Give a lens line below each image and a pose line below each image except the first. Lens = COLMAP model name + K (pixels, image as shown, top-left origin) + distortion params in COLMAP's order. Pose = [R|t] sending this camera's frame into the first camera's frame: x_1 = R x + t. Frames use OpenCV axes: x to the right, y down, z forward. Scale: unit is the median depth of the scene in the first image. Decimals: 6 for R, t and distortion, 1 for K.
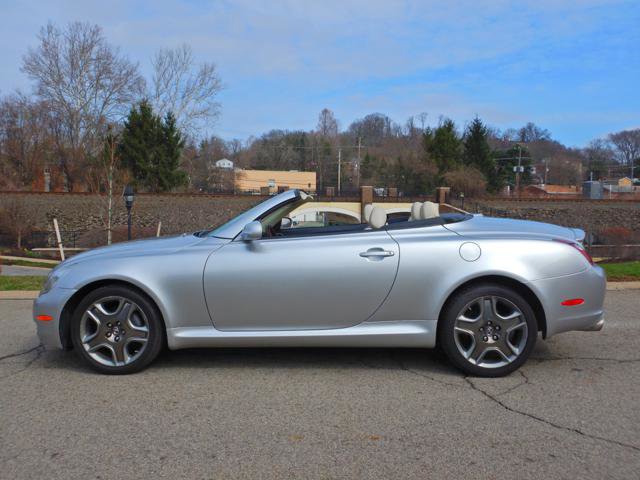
lens RADIAL K [[593.0, 0, 319.1], [0, 593.0, 240.2], [0, 0, 1]] dist [0.001865, 0.000000]
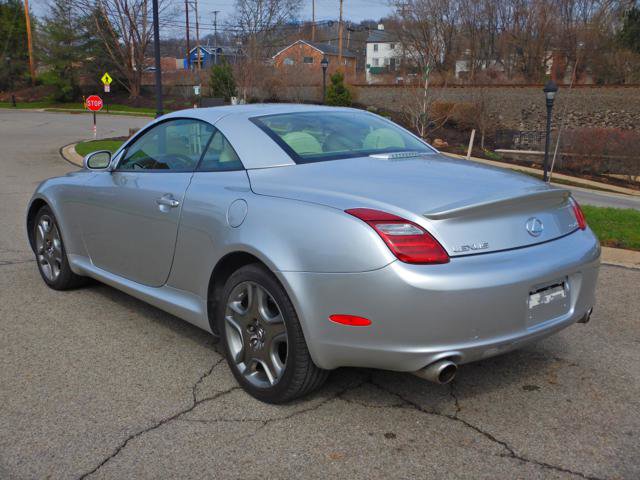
lens RADIAL K [[695.8, 0, 317.6], [0, 695.8, 238.3], [0, 0, 1]] dist [0.008818, 0.000000]
pose [[0.689869, 0.143866, -0.709495, 0.771816], [-0.042111, 0.986370, 0.159063, -0.072043], [0.722708, -0.079855, 0.686525, 0.448371]]
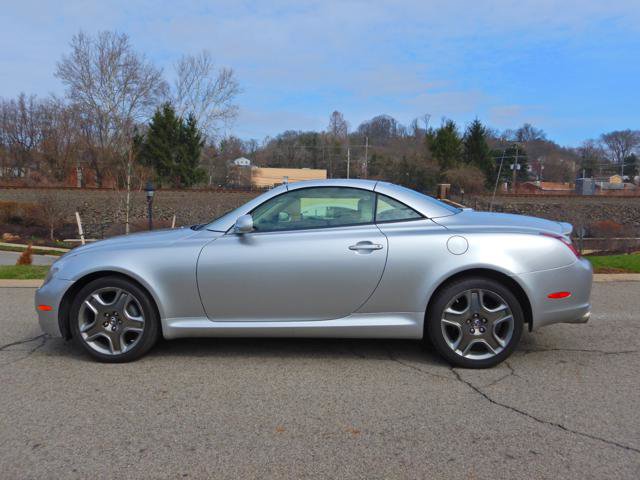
lens RADIAL K [[547.0, 0, 319.5], [0, 547.0, 239.5], [0, 0, 1]] dist [0.005415, -0.009153]
pose [[0.999810, 0.003204, -0.019232, 0.031546], [-0.002967, 0.999919, 0.012347, -0.000998], [0.019270, -0.012288, 0.999739, 0.051056]]
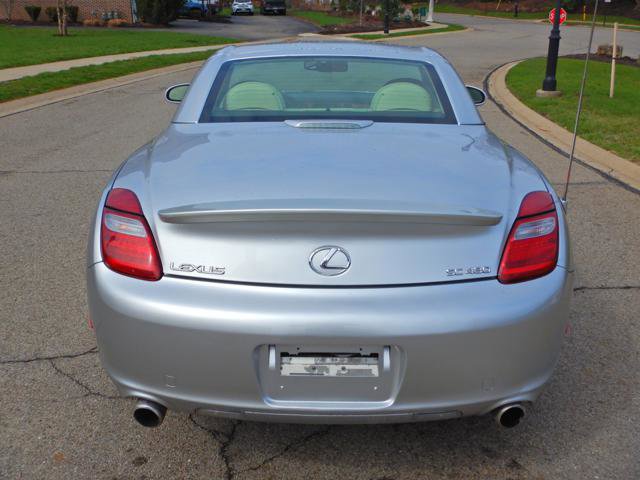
lens RADIAL K [[695.8, 0, 320.2], [0, 695.8, 239.3], [0, 0, 1]] dist [0.008818, 0.000000]
pose [[0.038528, 0.319959, -0.946648, 0.850522], [-0.061658, 0.946307, 0.317335, -0.136046], [0.997353, 0.046142, 0.056187, 1.013802]]
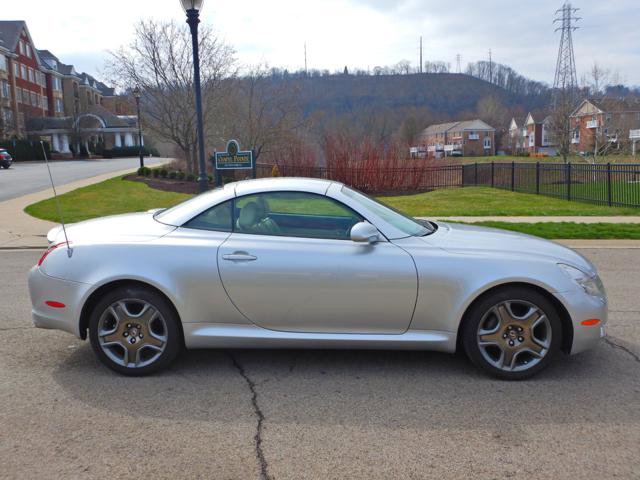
lens RADIAL K [[593.0, 0, 318.2], [0, 593.0, 241.5], [0, 0, 1]] dist [0.001865, 0.000000]
pose [[-0.999640, 0.018282, 0.019626, -0.033901], [0.021777, 0.980367, 0.195975, -0.190183], [-0.015658, 0.196332, -0.980412, 2.091879]]
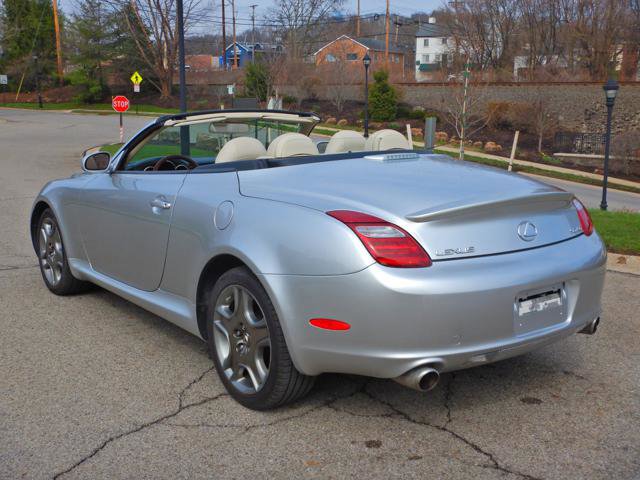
lens RADIAL K [[753.5, 0, 318.5], [0, 753.5, 244.2], [0, 0, 1]] dist [0.010255, 0.000000]
pose [[0.644883, 0.144381, -0.750520, 0.837548], [-0.040928, 0.987109, 0.154727, -0.072947], [0.763184, -0.069063, 0.642479, 0.463704]]
